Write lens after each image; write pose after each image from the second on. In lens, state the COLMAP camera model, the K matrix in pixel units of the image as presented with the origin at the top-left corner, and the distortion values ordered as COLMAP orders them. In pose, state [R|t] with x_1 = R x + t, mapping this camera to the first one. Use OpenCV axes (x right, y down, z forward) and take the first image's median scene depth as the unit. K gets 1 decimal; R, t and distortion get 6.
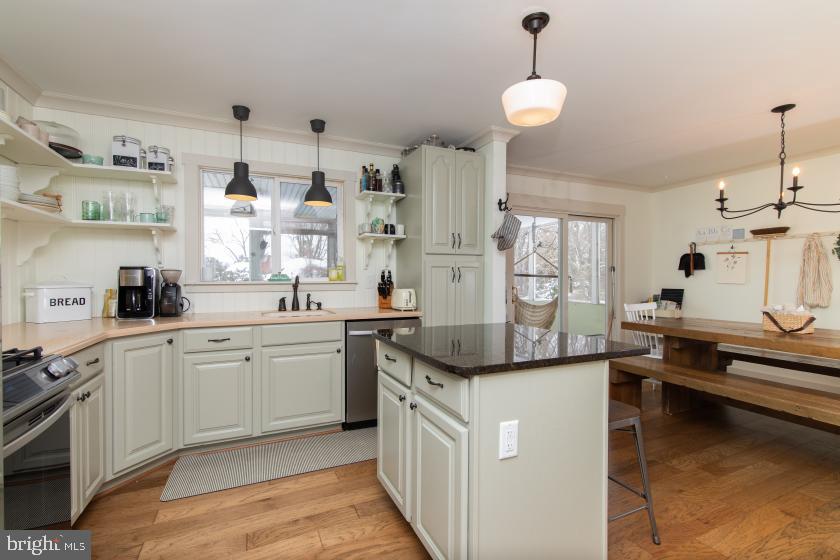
lens RADIAL K [[384.4, 0, 420.4], [0, 384.4, 279.9], [0, 0, 1]] dist [-0.012573, 0.001134]
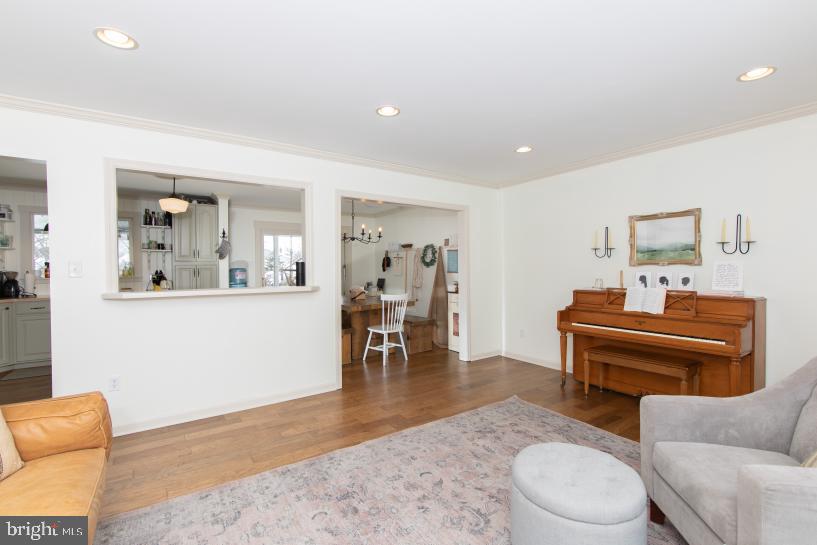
lens RADIAL K [[373.9, 0, 412.6], [0, 373.9, 272.8], [0, 0, 1]] dist [-0.012573, 0.001134]
pose [[0.984479, -0.007531, 0.175342, 0.656924], [0.006994, 0.999969, 0.003683, -0.008476], [-0.175365, -0.002400, 0.984501, -0.758759]]
